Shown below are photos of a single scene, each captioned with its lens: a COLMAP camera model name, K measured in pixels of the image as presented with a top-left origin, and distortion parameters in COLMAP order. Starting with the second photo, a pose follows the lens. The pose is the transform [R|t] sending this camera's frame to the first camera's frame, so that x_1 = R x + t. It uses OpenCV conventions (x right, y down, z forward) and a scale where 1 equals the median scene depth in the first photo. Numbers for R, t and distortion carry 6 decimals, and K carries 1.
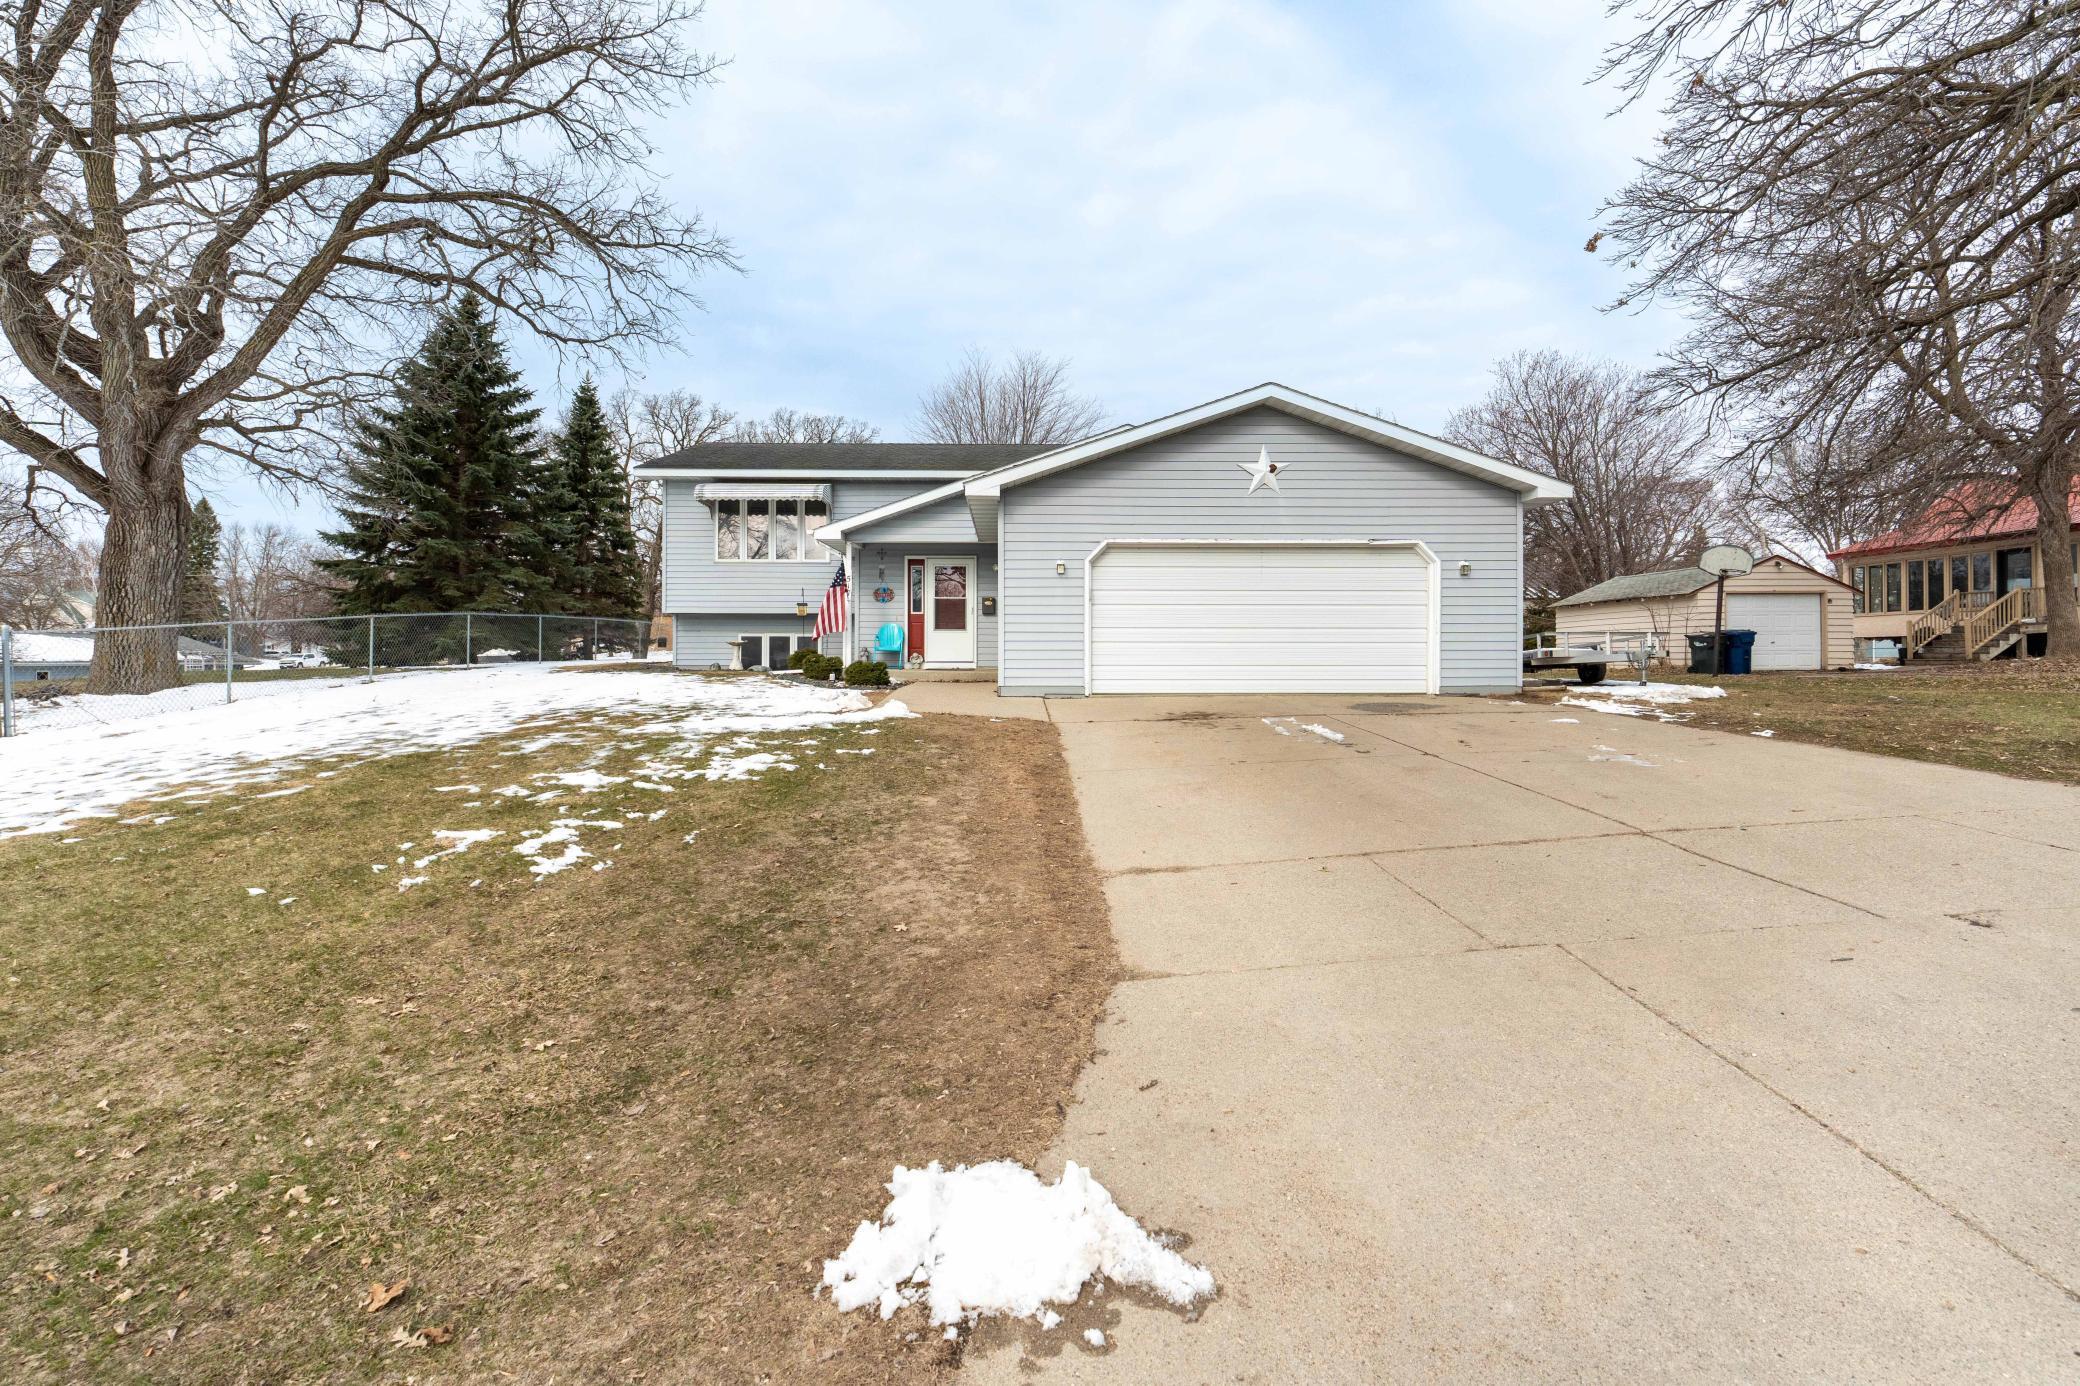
lens RADIAL K [[955.9, 0, 1043.7], [0, 955.9, 673.1], [0, 0, 1]] dist [-0.003064, 0.001496]
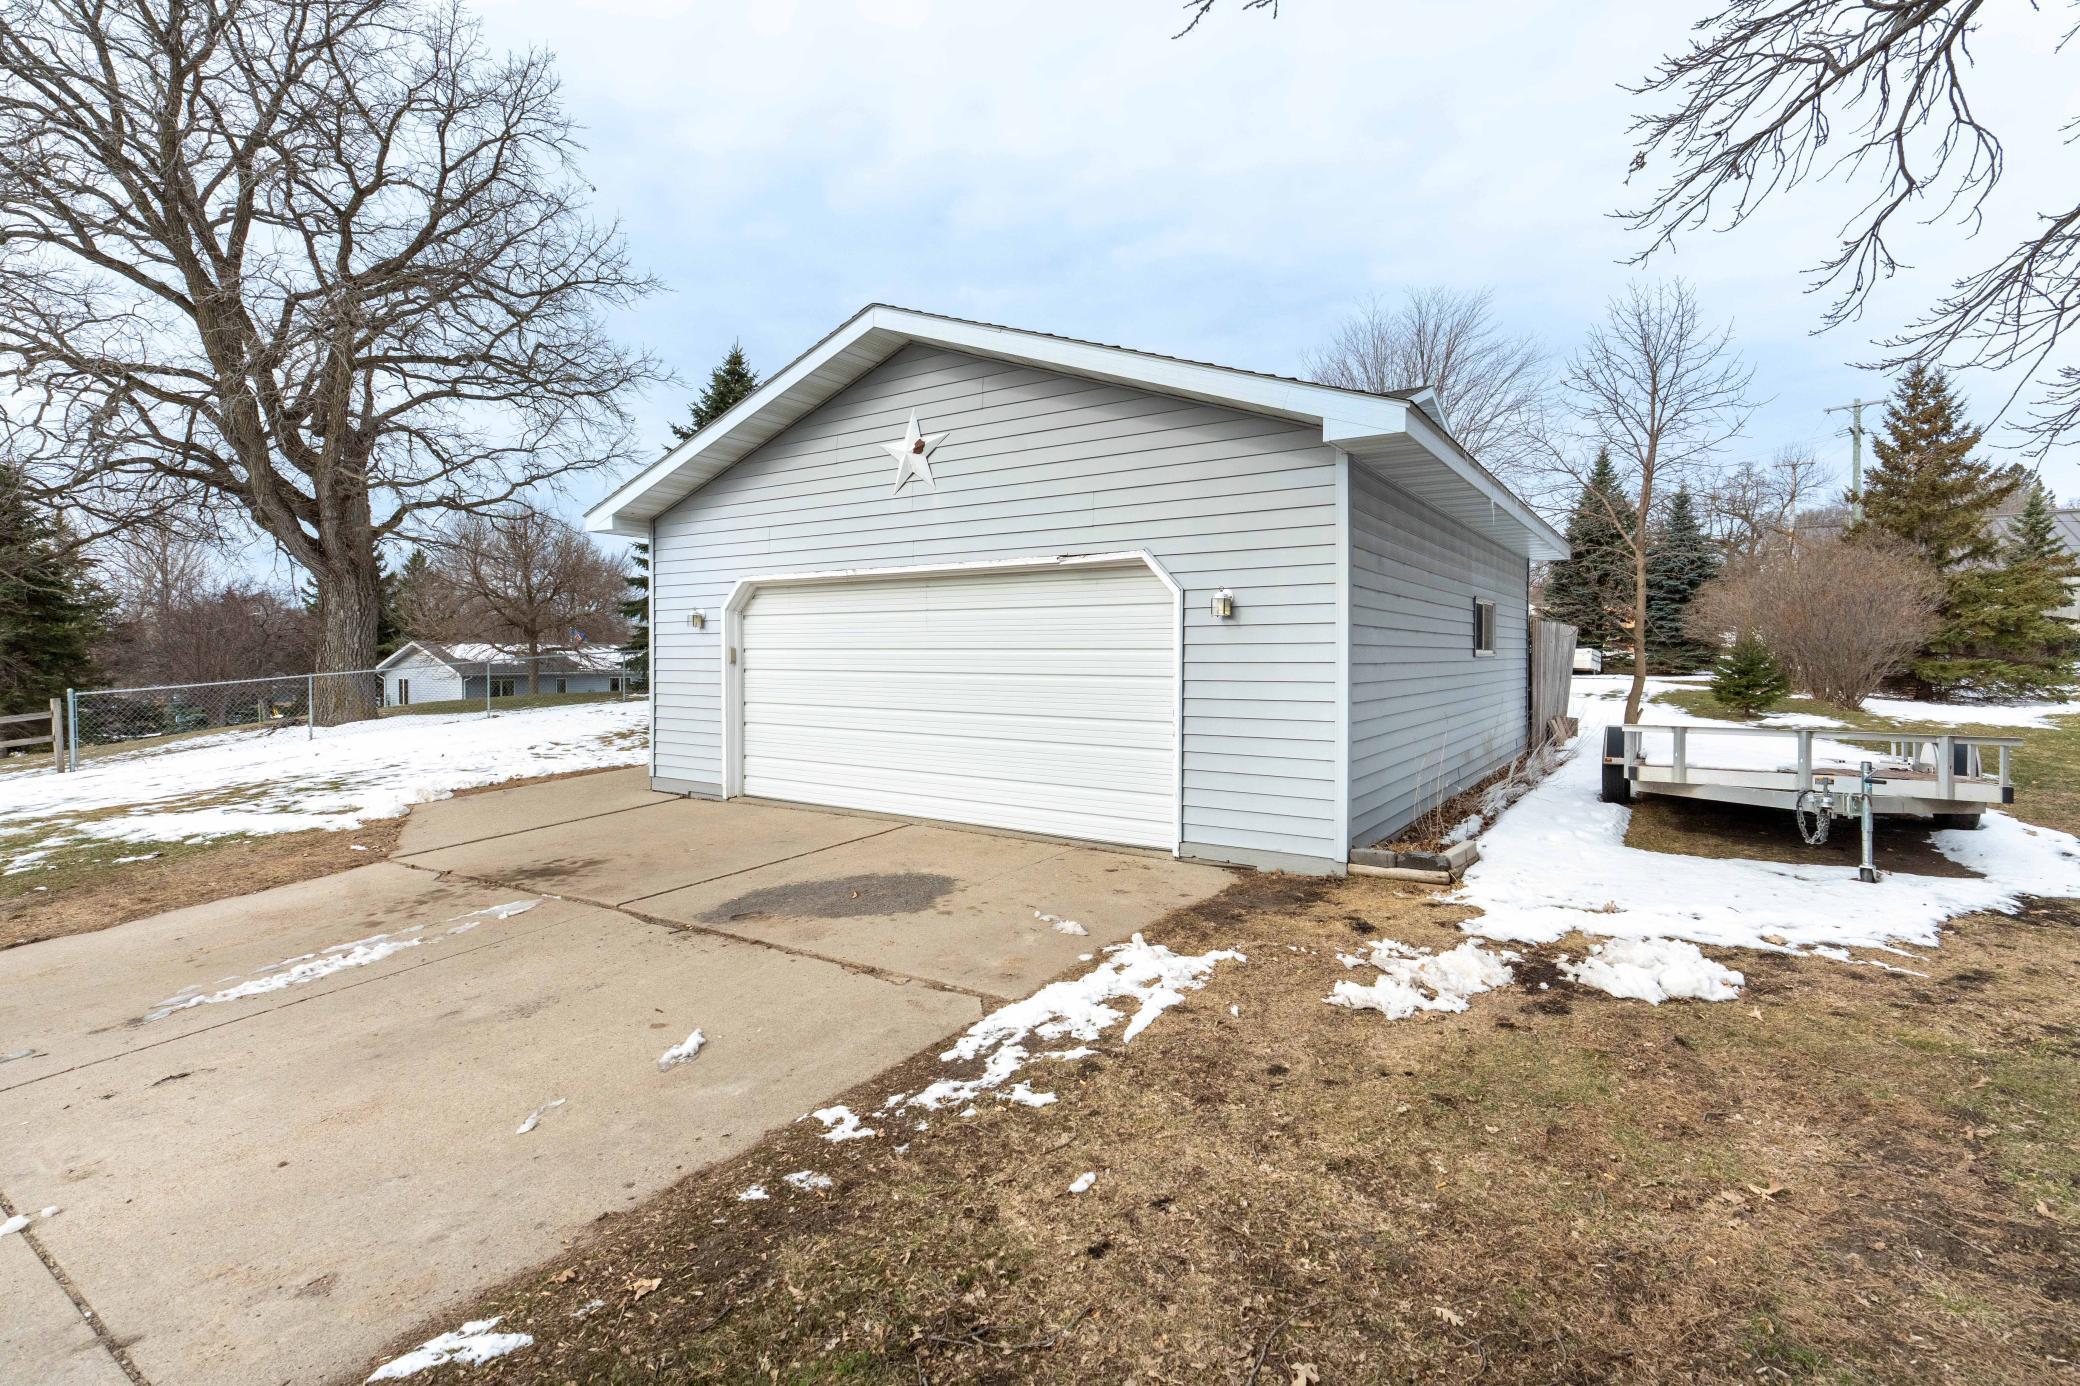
lens RADIAL K [[955.9, 0, 1034.0], [0, 955.9, 679.6], [0, 0, 1]] dist [-0.003064, 0.001496]
pose [[0.814328, 0.018021, -0.580125, 0.464766], [-0.010901, 0.999816, 0.015756, -0.056380], [0.580303, -0.006506, 0.814375, 0.397724]]
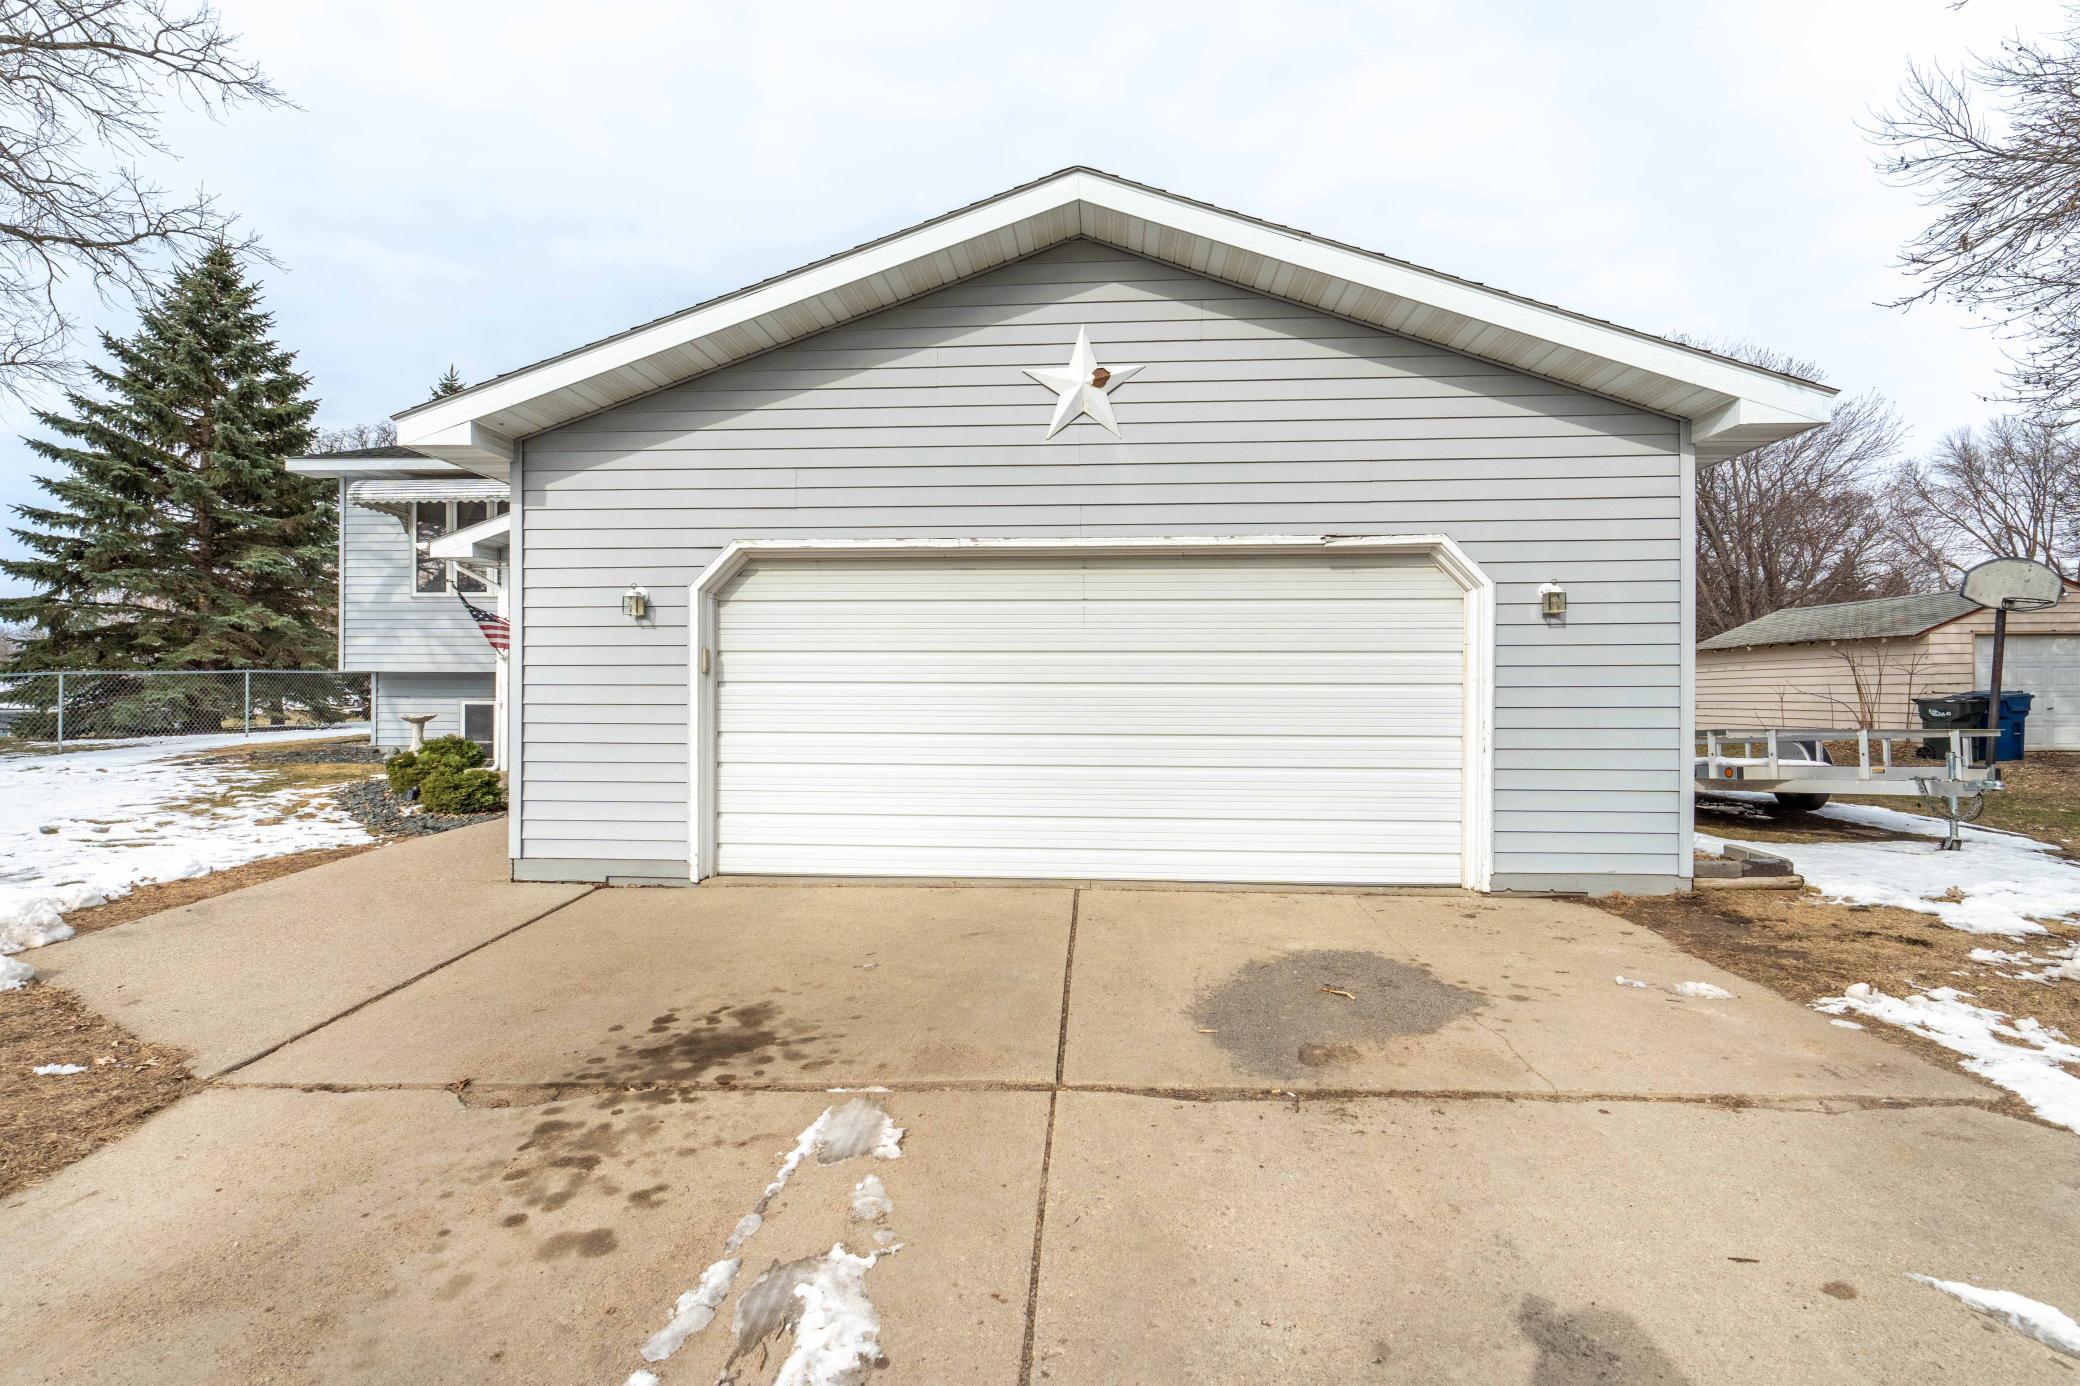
lens RADIAL K [[955.9, 0, 1034.7], [0, 955.9, 704.2], [0, 0, 1]] dist [-0.003064, 0.001496]
pose [[0.995547, 0.004223, -0.094177, 0.180681], [-0.004497, 0.999986, -0.002693, -0.043893], [0.094164, 0.003104, 0.995552, 0.399194]]
